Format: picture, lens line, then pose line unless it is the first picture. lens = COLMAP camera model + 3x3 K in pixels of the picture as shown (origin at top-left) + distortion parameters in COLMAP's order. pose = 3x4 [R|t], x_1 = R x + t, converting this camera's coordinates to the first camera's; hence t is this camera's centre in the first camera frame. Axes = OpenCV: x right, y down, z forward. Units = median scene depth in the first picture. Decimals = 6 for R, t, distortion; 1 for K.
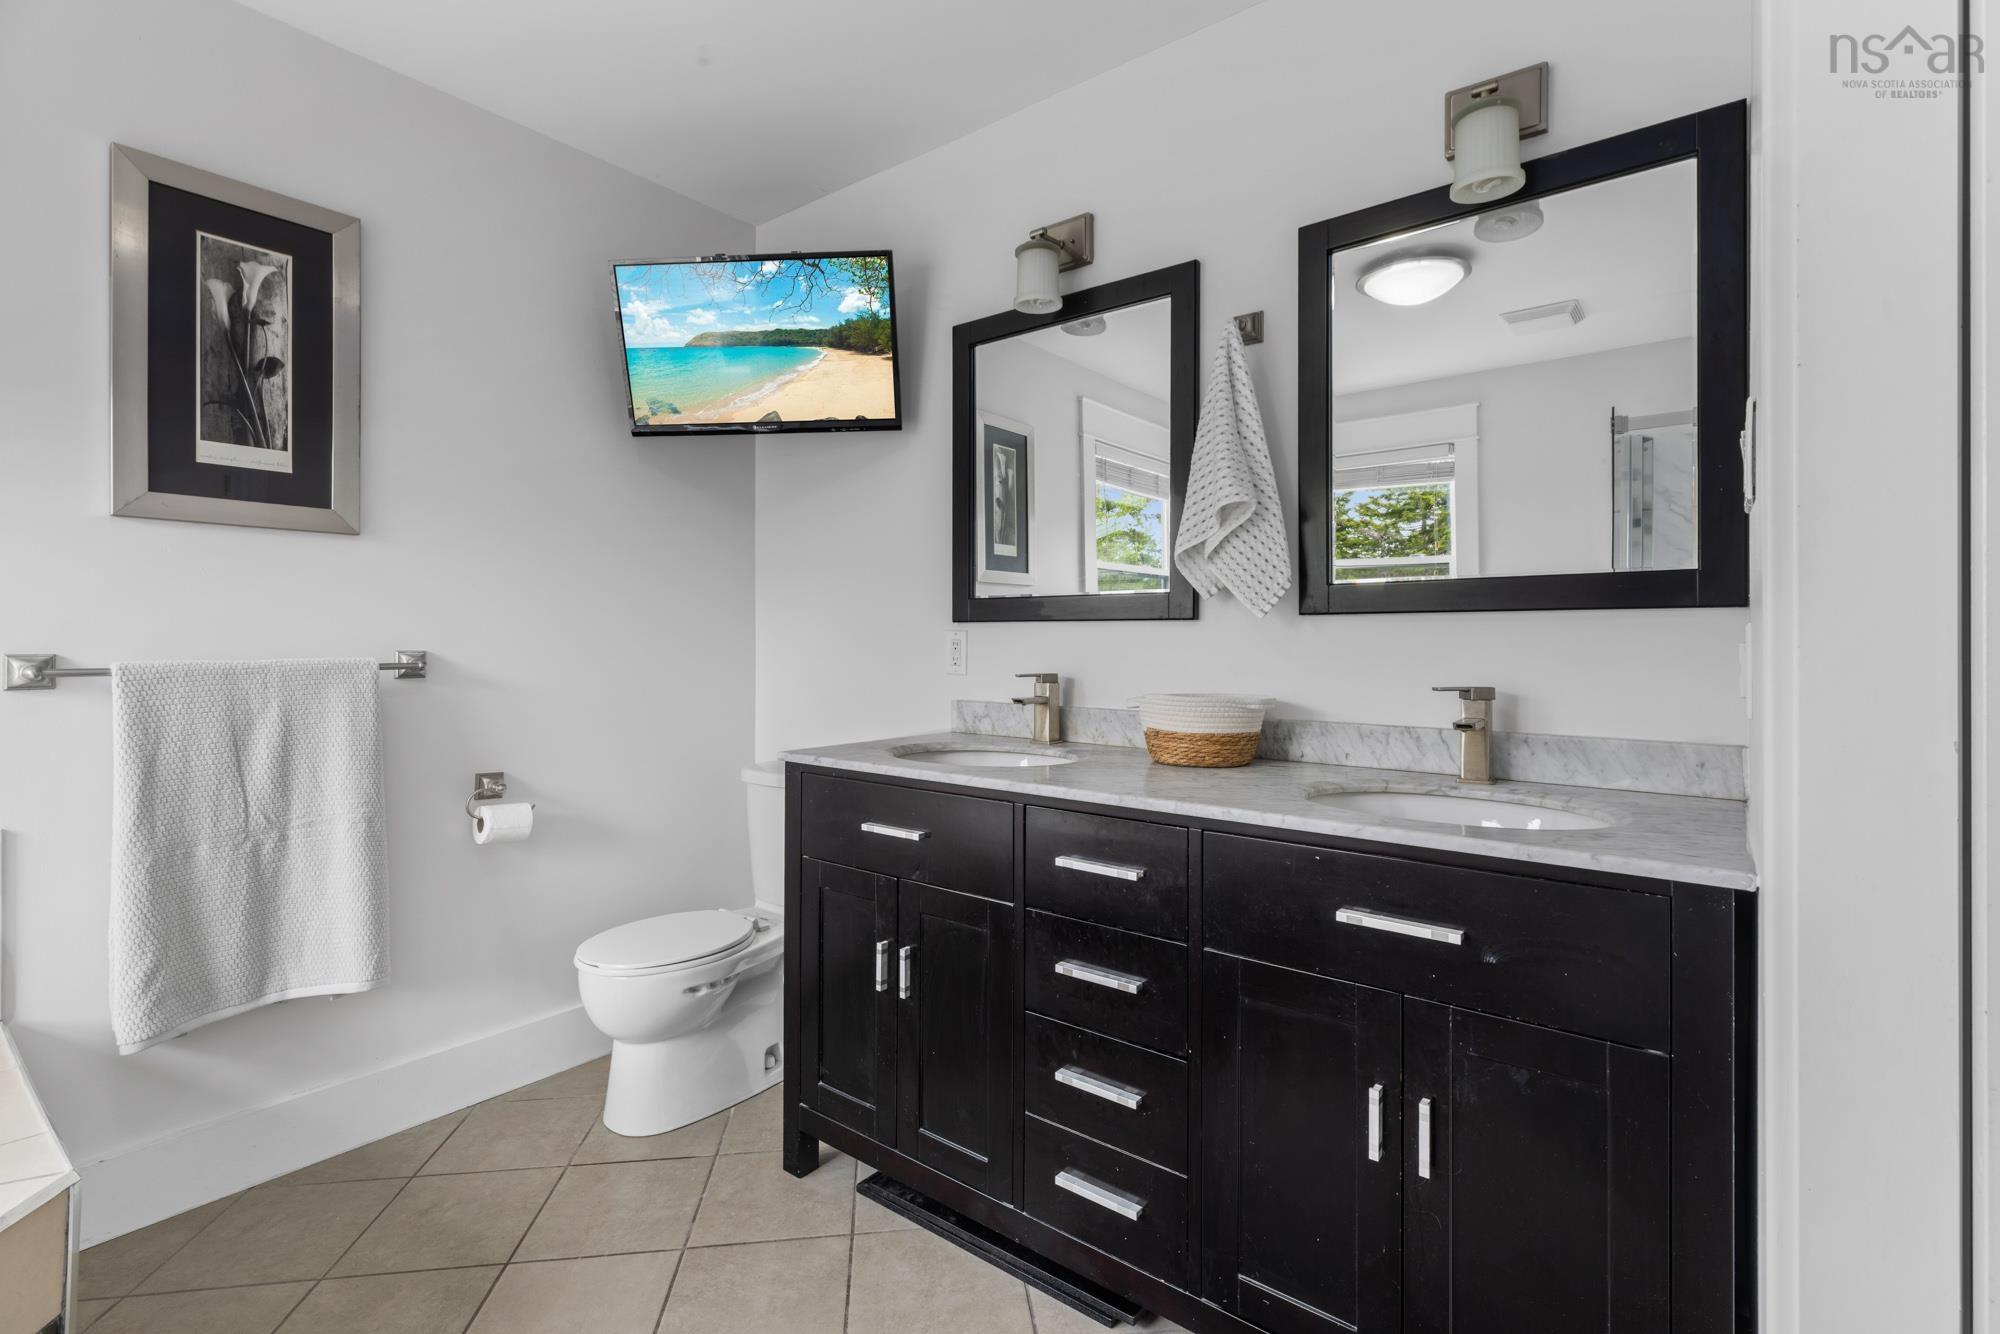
lens RADIAL K [[934.9, 0, 1045.8], [0, 934.9, 636.7], [0, 0, 1]] dist [0.006110, -0.000524]
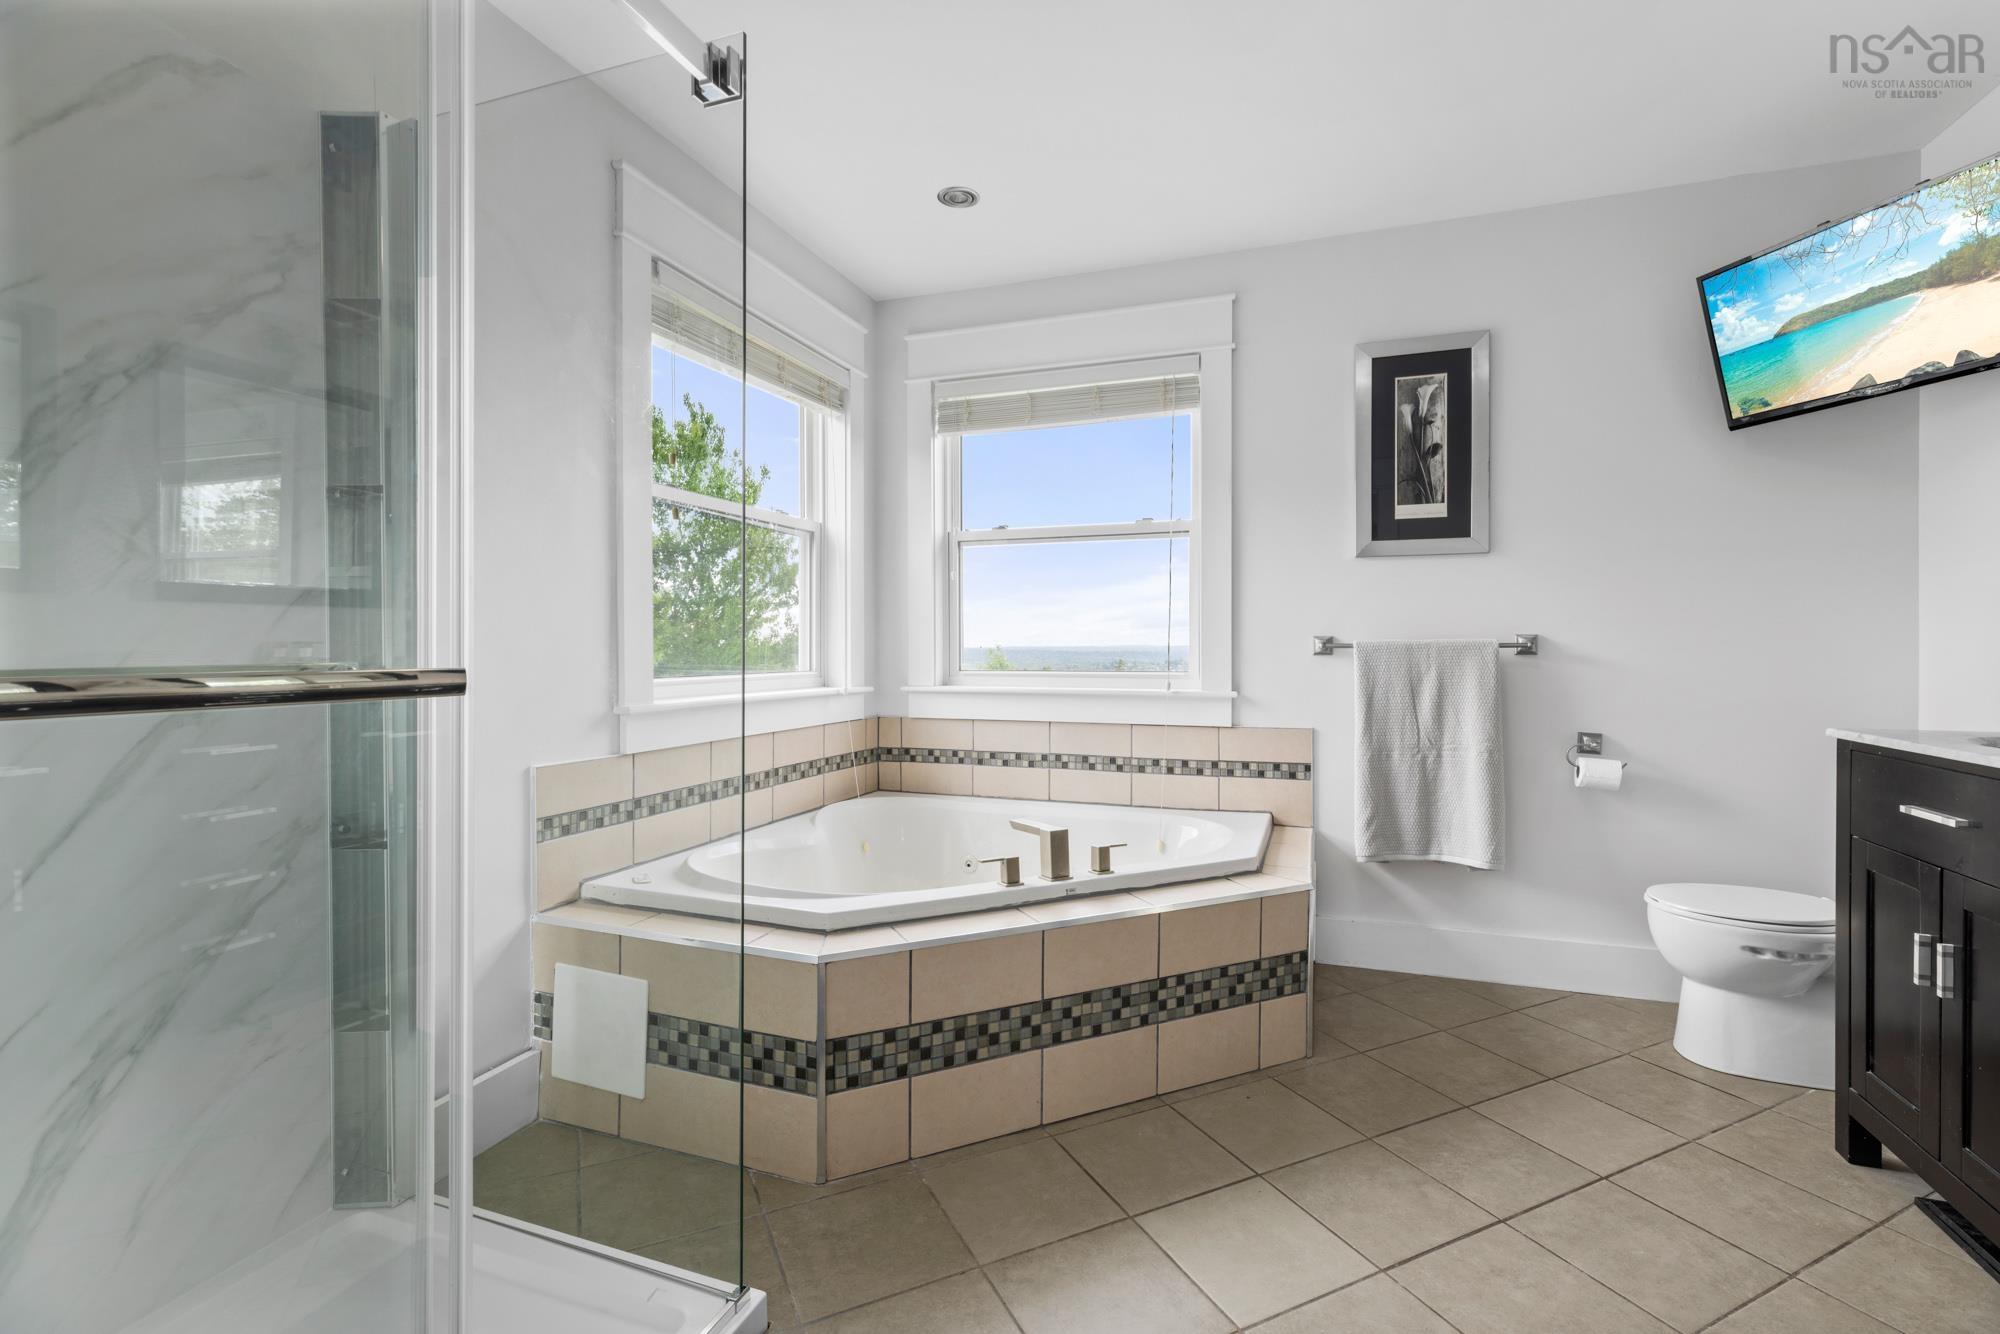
lens RADIAL K [[893.8, 0, 1004.9], [0, 893.8, 663.5], [0, 0, 1]] dist [0.007369, -0.000295]
pose [[0.309128, 0.014763, -0.950906, 0.361798], [0.005628, 0.999834, 0.017352, 0.034016], [0.951004, -0.010716, 0.308993, -0.129795]]
